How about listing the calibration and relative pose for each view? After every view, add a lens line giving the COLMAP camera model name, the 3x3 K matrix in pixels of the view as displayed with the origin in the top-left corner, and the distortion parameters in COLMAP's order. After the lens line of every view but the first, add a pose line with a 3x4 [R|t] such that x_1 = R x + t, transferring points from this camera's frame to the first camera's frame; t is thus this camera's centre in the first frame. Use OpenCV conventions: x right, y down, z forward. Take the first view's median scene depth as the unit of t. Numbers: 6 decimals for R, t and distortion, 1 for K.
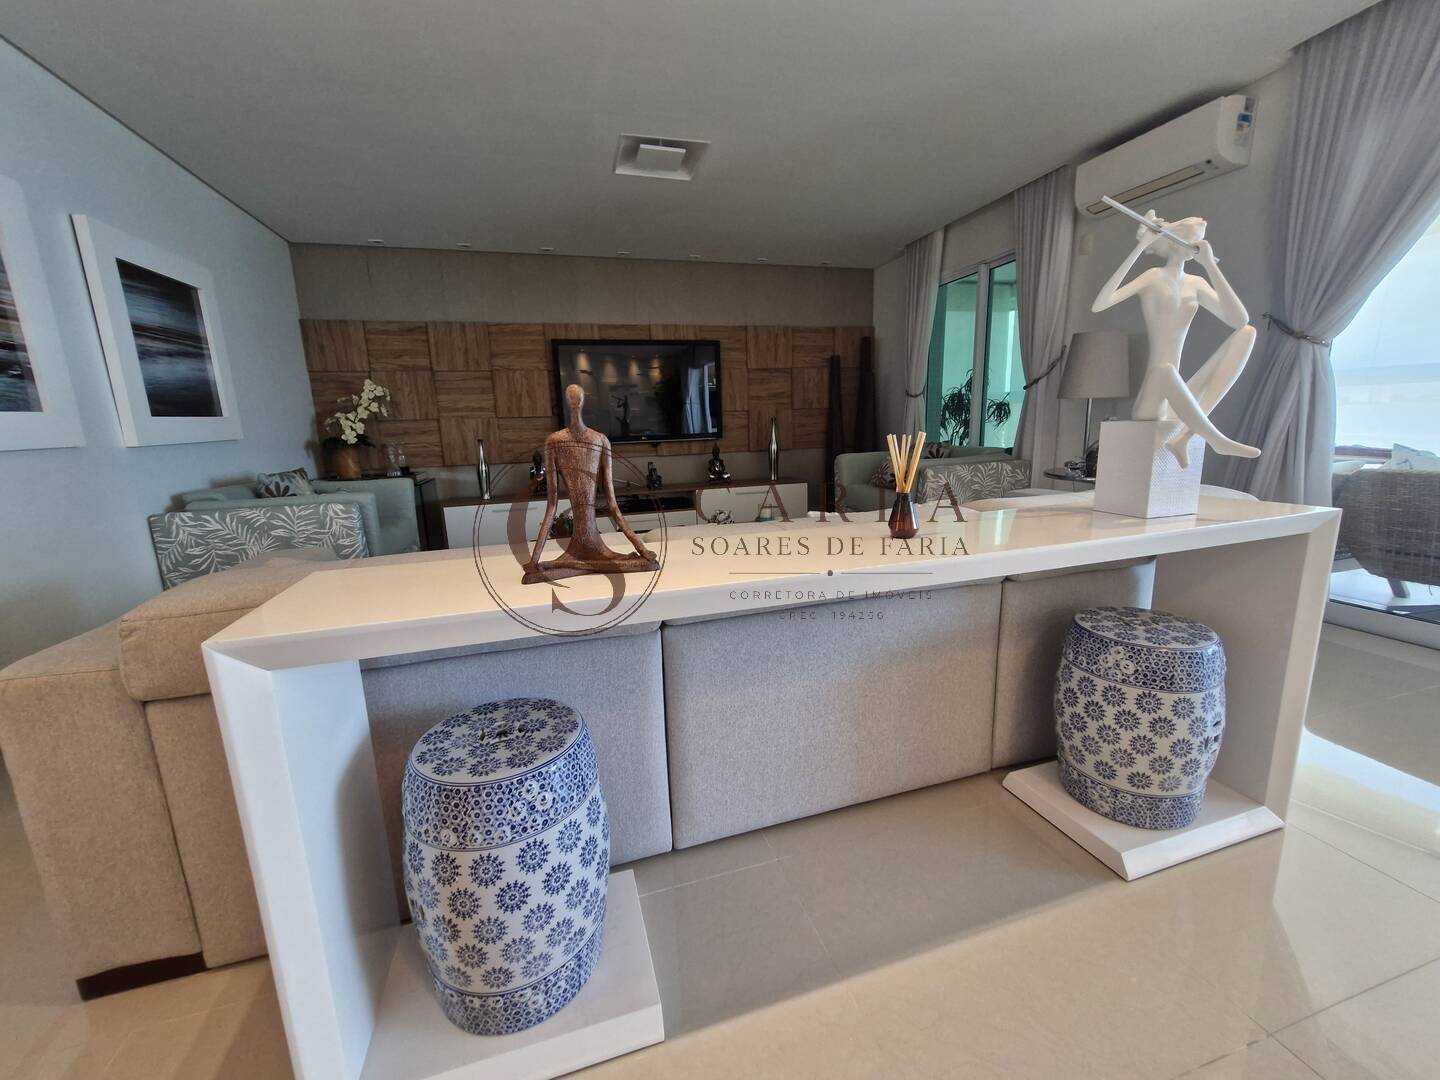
lens RADIAL K [[567.8, 0, 719.0], [0, 567.8, 542.3], [0, 0, 1]] dist [0.000475, 0.000250]
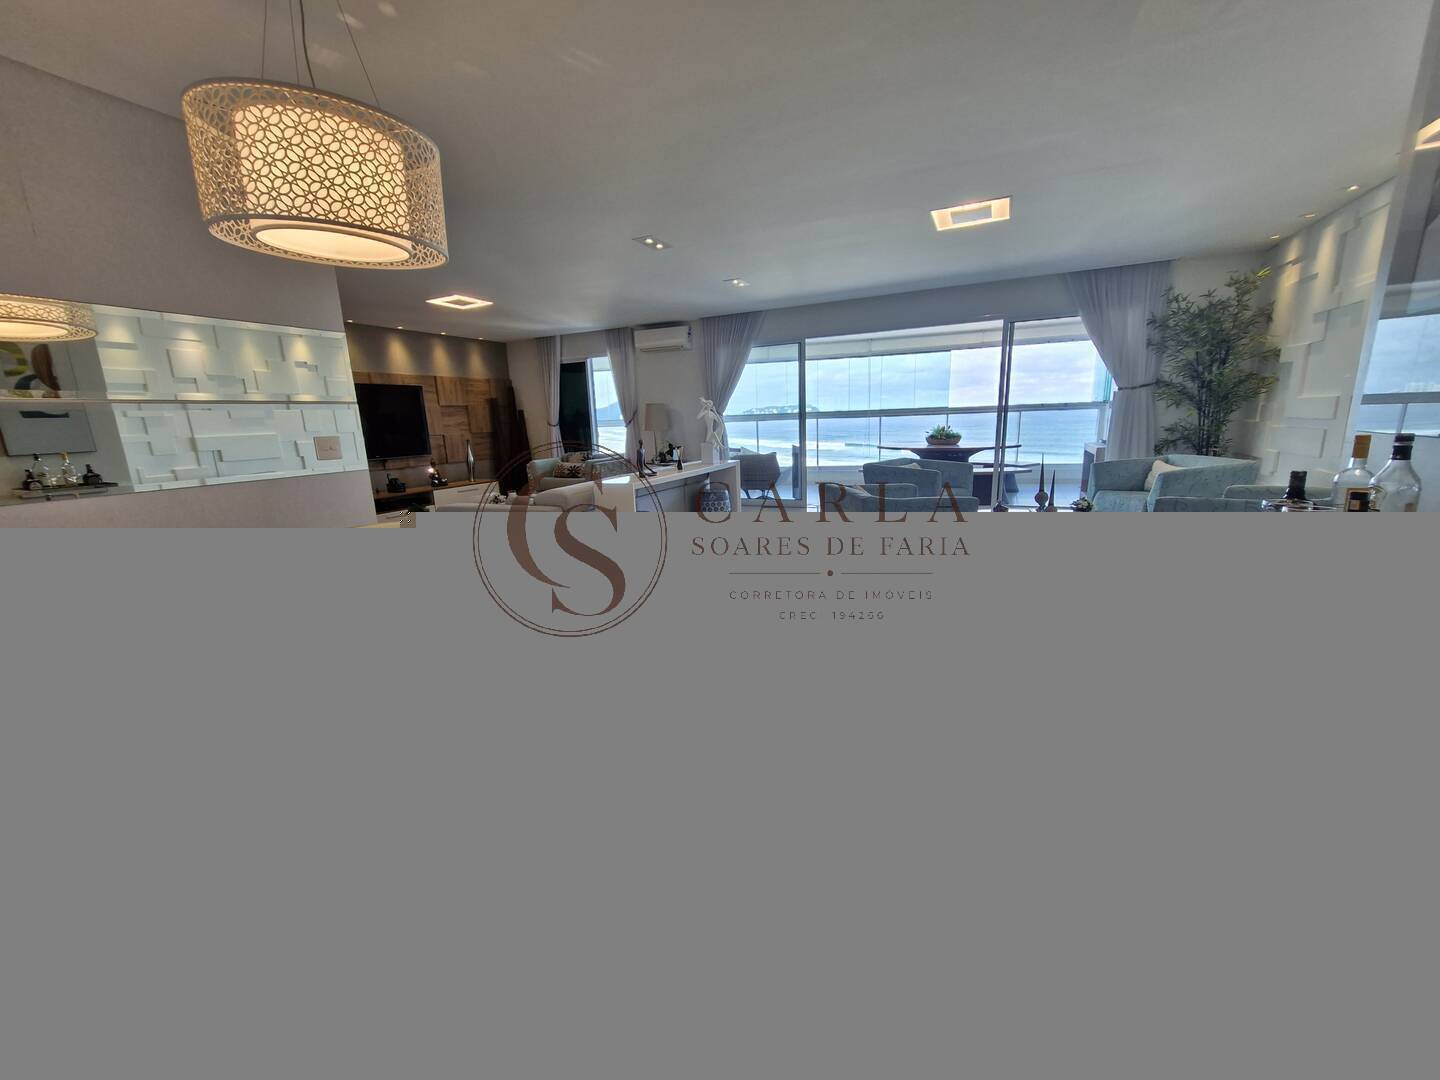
lens RADIAL K [[567.8, 0, 725.4], [0, 567.8, 546.5], [0, 0, 1]] dist [0.000475, 0.000250]
pose [[0.664173, -0.156773, 0.730955, -0.652991], [0.166159, 0.984264, 0.060124, 0.087430], [-0.728879, 0.081522, 0.679772, -0.532200]]
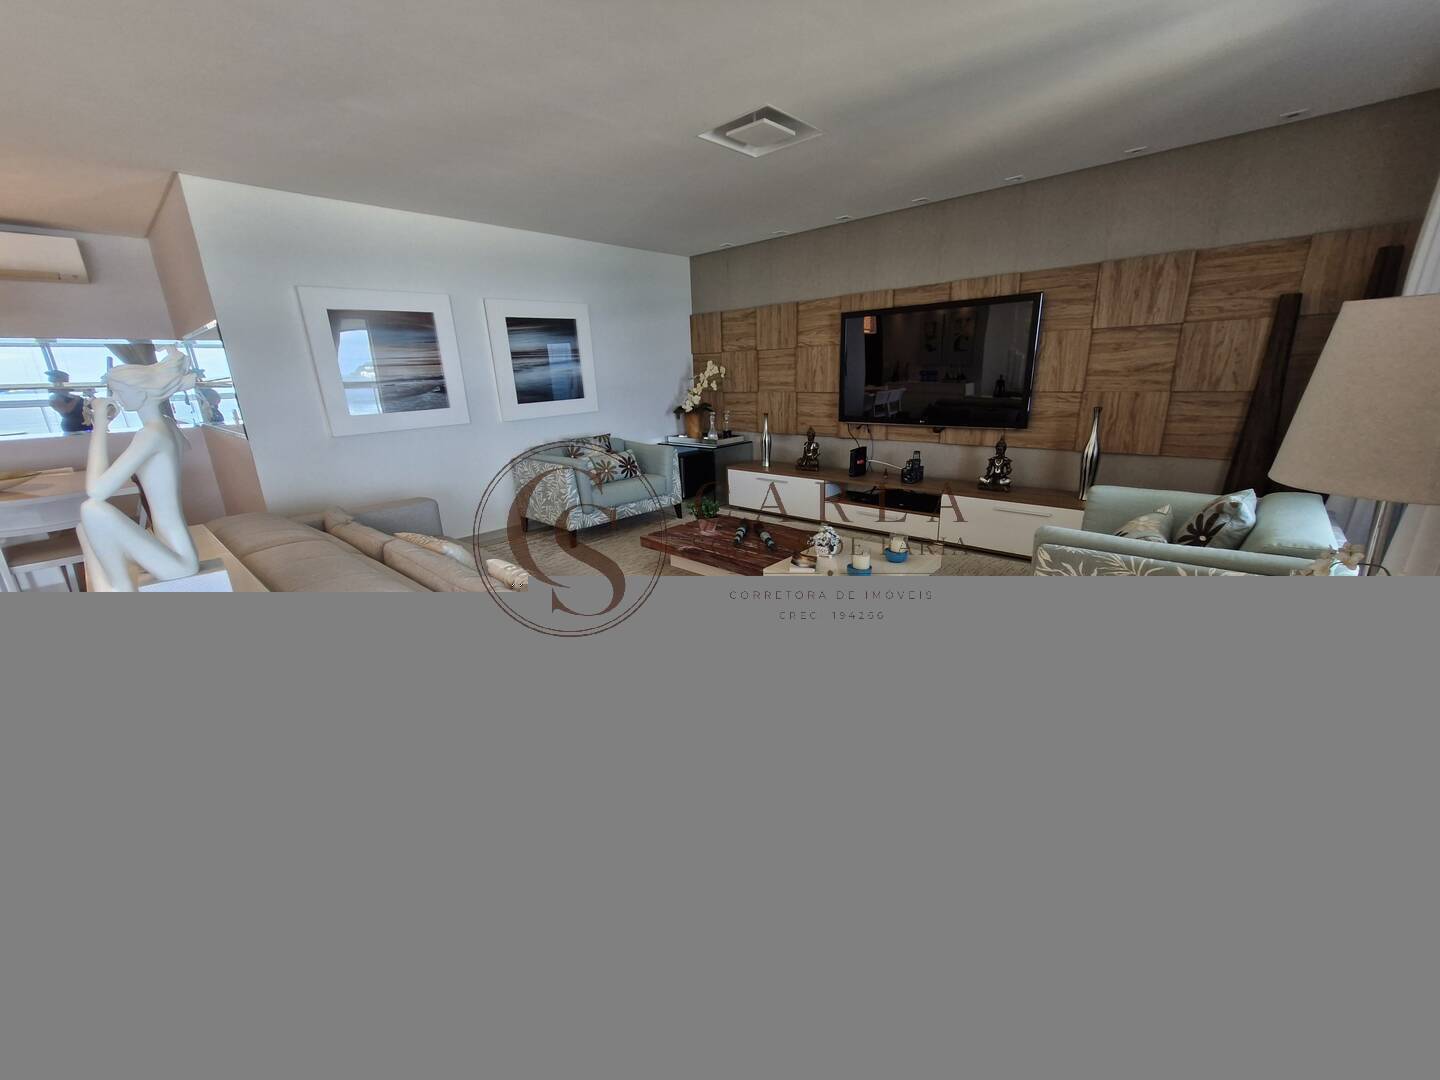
lens RADIAL K [[567.8, 0, 716.5], [0, 567.8, 541.0], [0, 0, 1]] dist [0.000475, 0.000250]
pose [[0.512650, 0.261990, -0.817650, 0.498154], [-0.160480, 0.964764, 0.208510, -0.151492], [0.843467, 0.024324, 0.536630, 0.311499]]
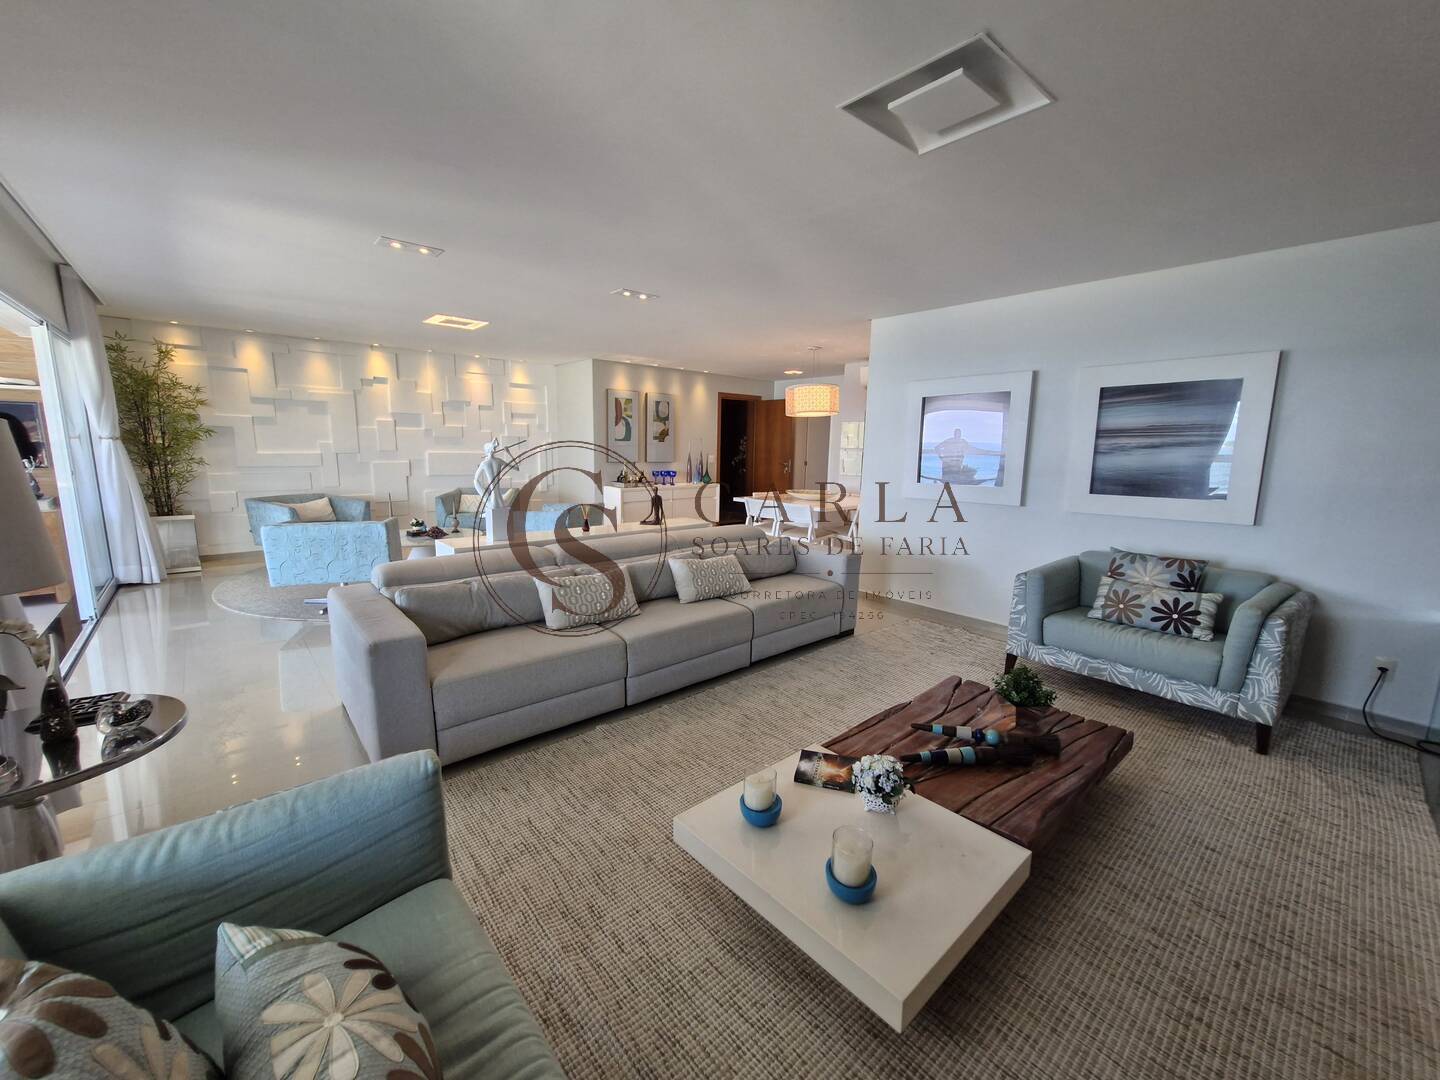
lens RADIAL K [[567.8, 0, 714.5], [0, 567.8, 538.3], [0, 0, 1]] dist [0.000475, 0.000250]
pose [[-0.910476, 0.085732, -0.404579, 0.239940], [-0.071162, 0.931209, 0.357472, -0.303127], [0.407394, 0.354261, -0.841742, 1.004810]]
